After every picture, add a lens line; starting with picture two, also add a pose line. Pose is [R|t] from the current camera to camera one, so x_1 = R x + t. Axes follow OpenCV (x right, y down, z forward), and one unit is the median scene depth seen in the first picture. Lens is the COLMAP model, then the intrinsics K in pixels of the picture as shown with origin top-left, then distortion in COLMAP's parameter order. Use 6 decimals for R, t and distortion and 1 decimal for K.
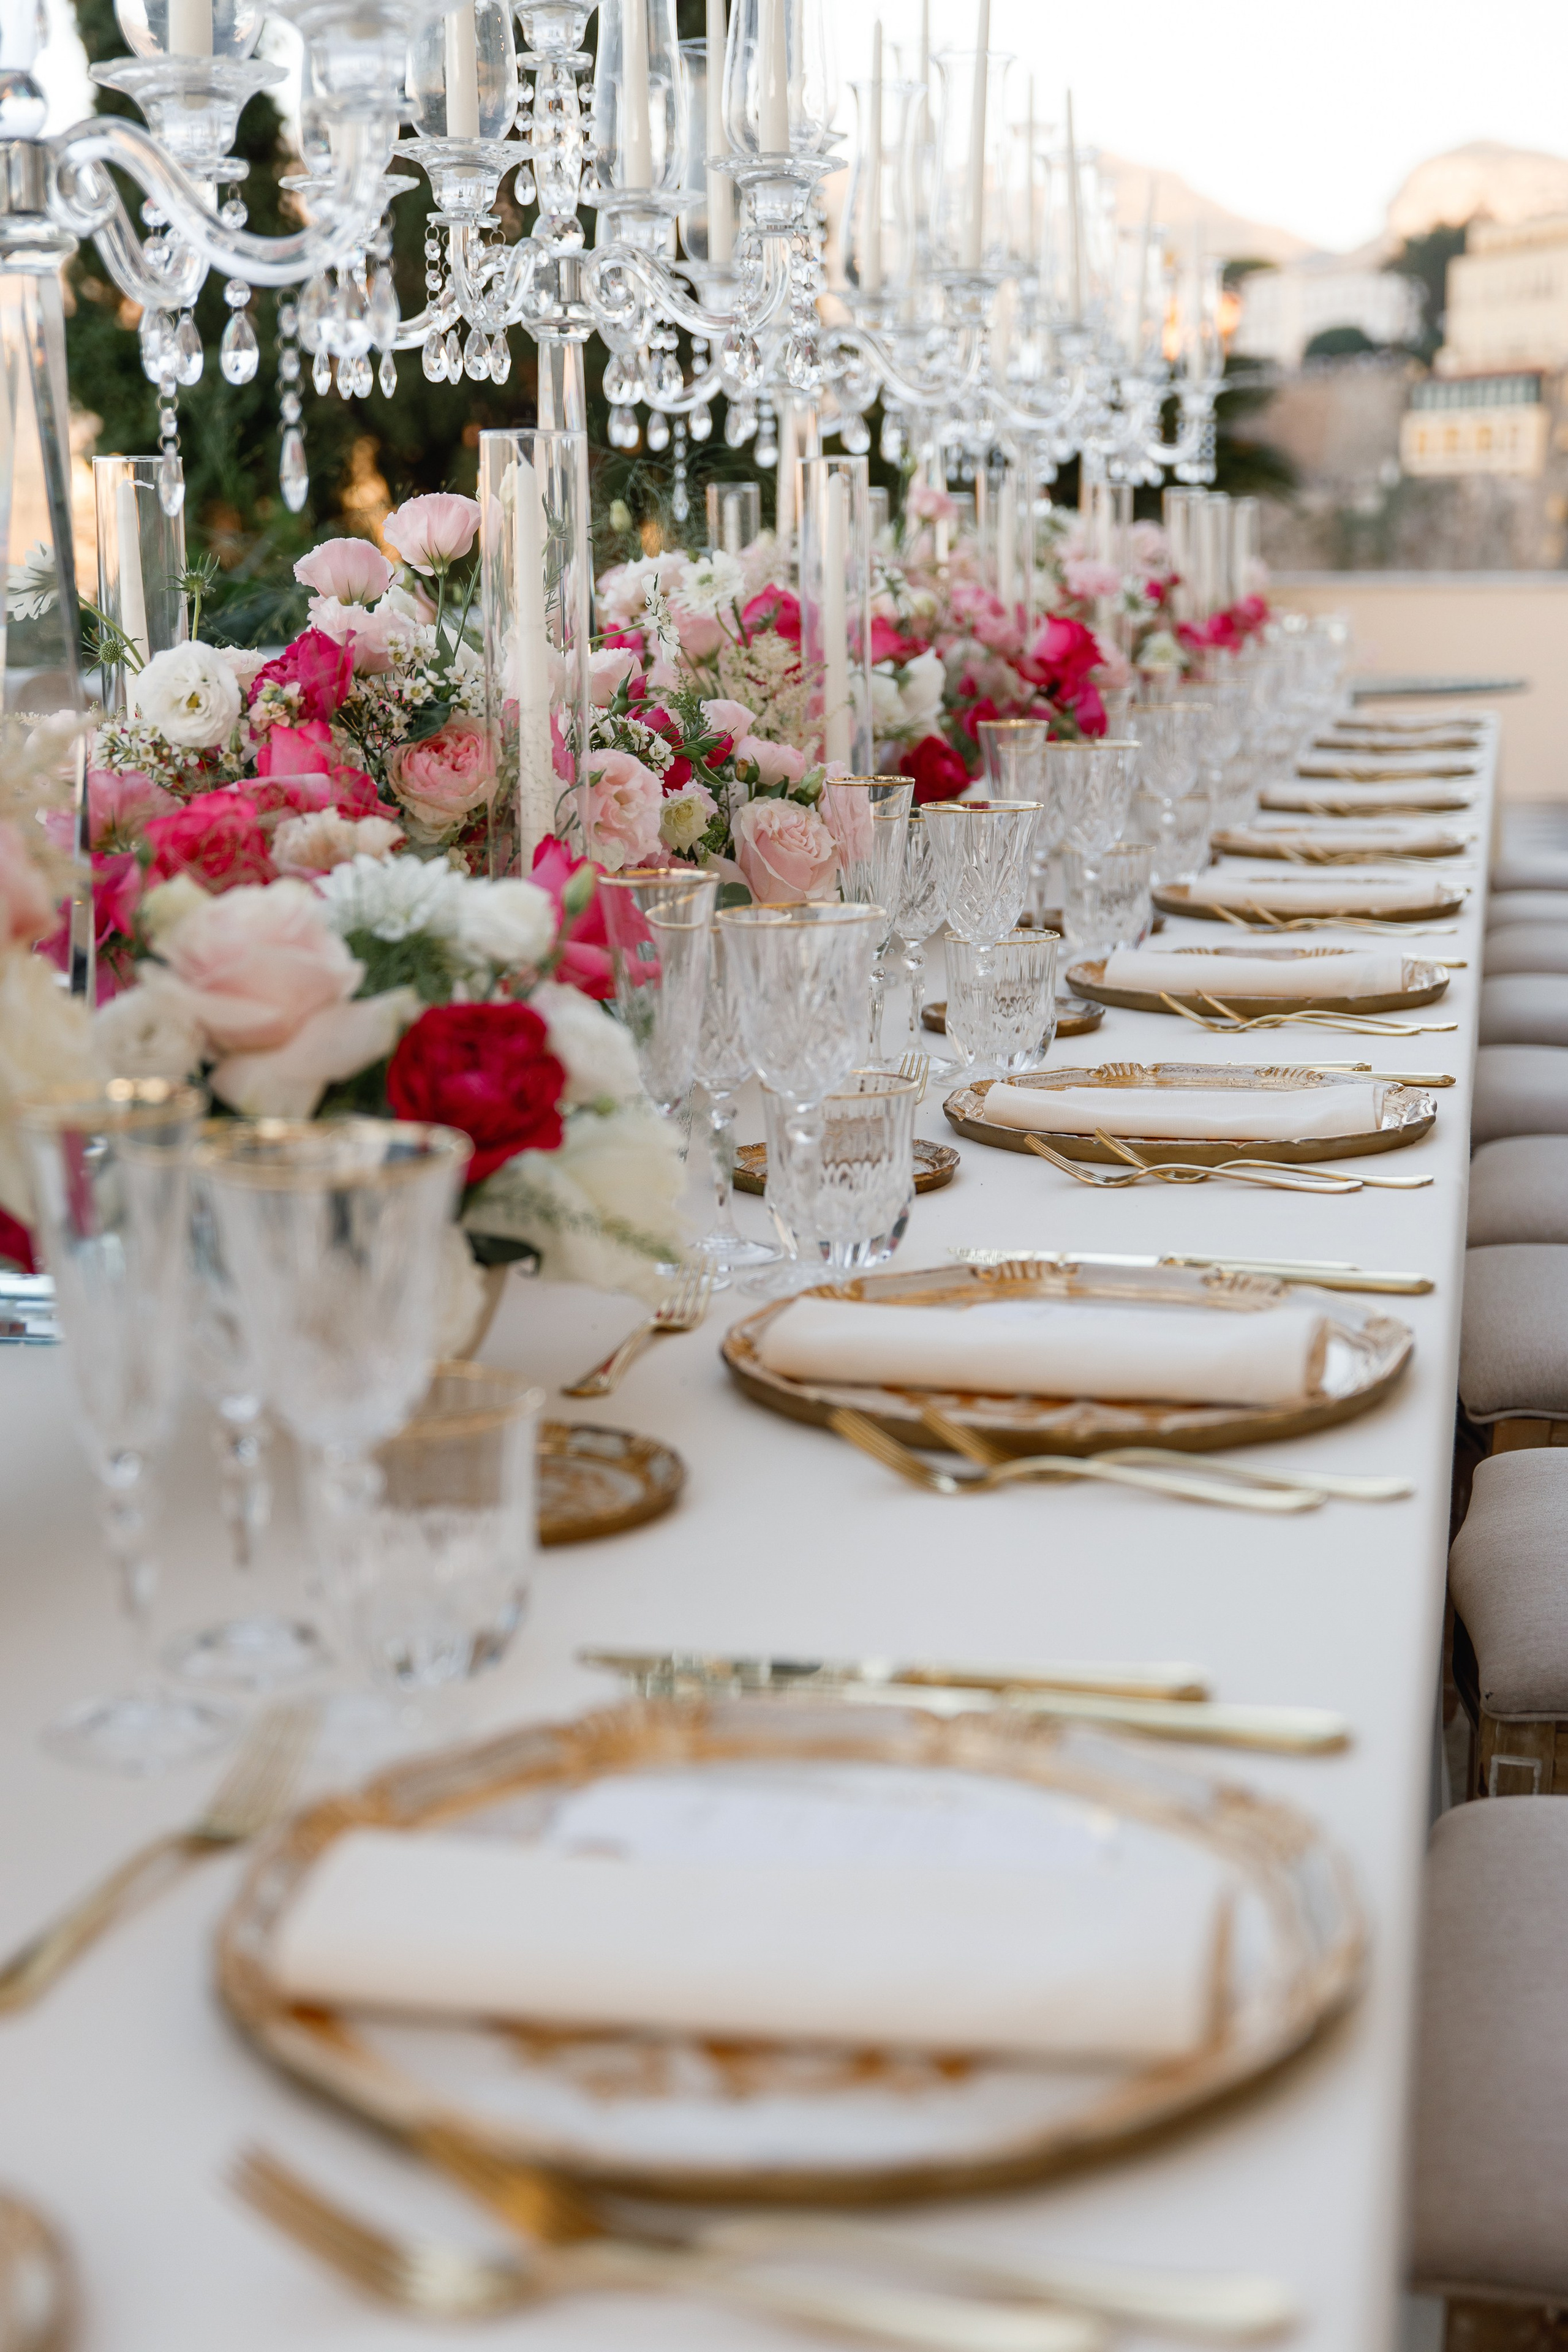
lens RADIAL K [[3421.1, 0, 784.0], [0, 3421.1, 1176.0], [0, 0, 1]] dist [-0.009097, -0.000401]
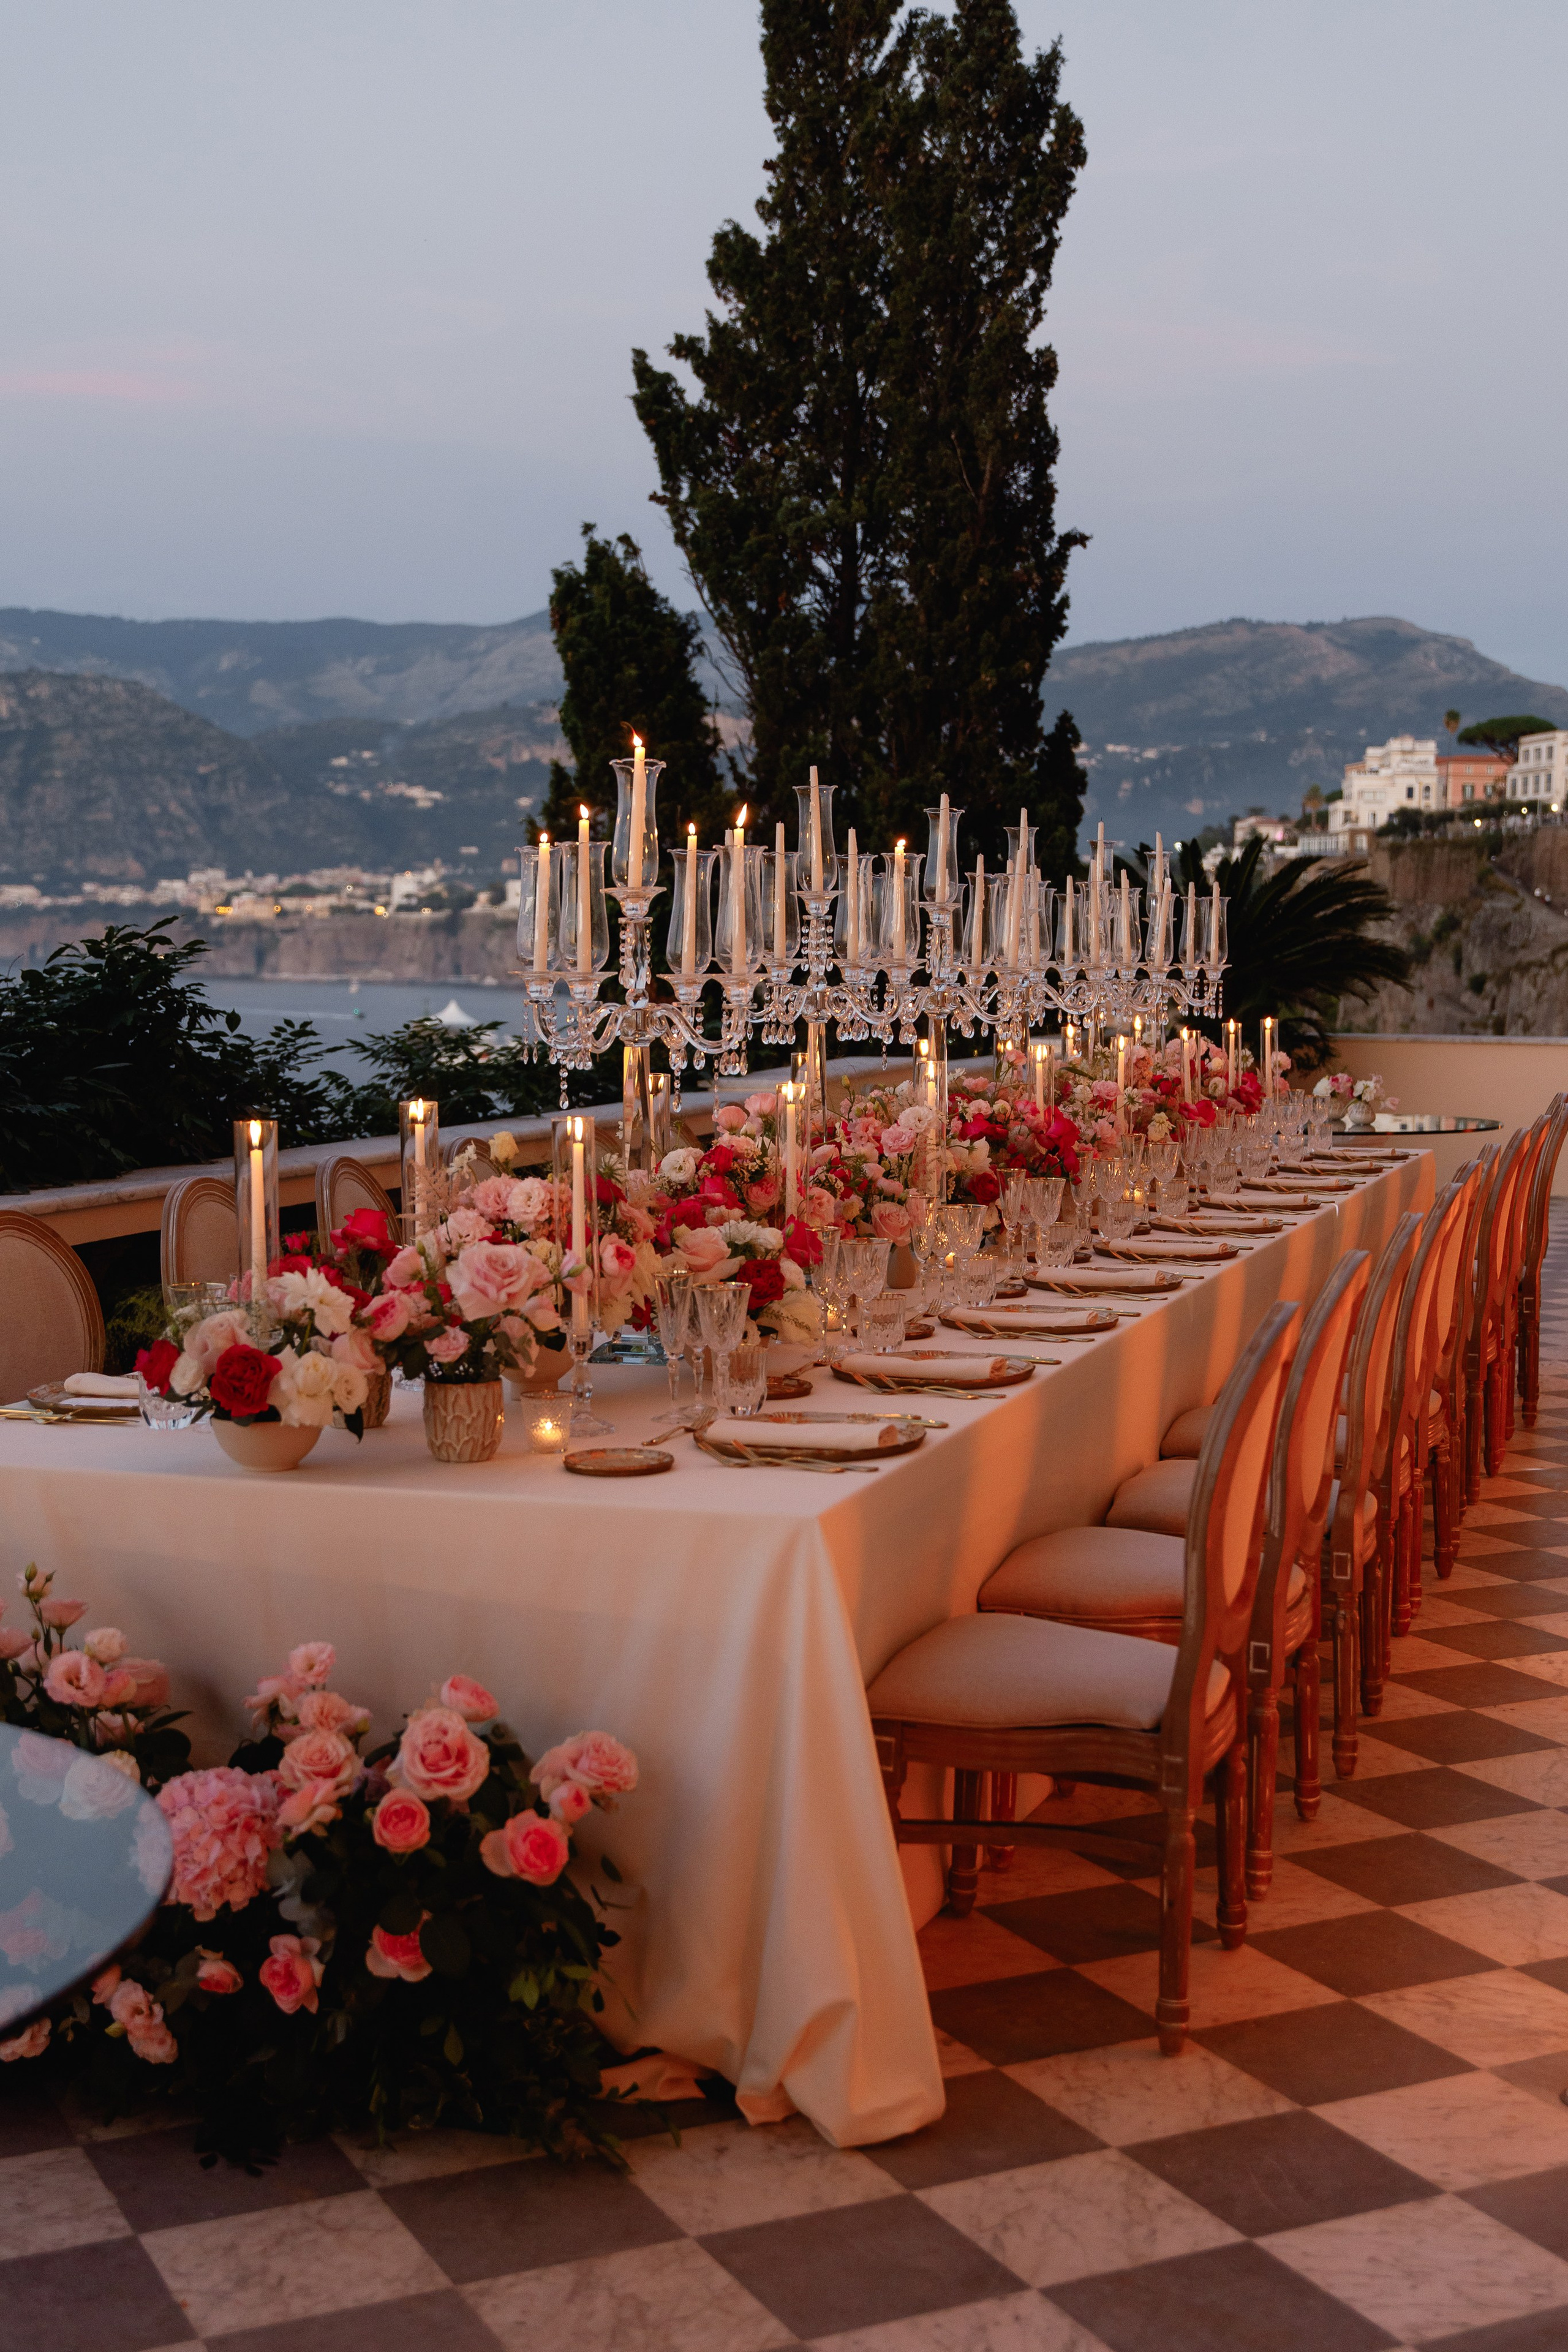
lens RADIAL K [[2777.7, 0, 784.0], [0, 2777.7, 1176.0], [0, 0, 1]] dist [0.001451, -0.000013]
pose [[0.994123, 0.022913, -0.105800, 0.183346], [-0.034314, 0.993641, -0.107238, 0.131719], [0.102670, 0.110238, 0.988588, -1.449300]]
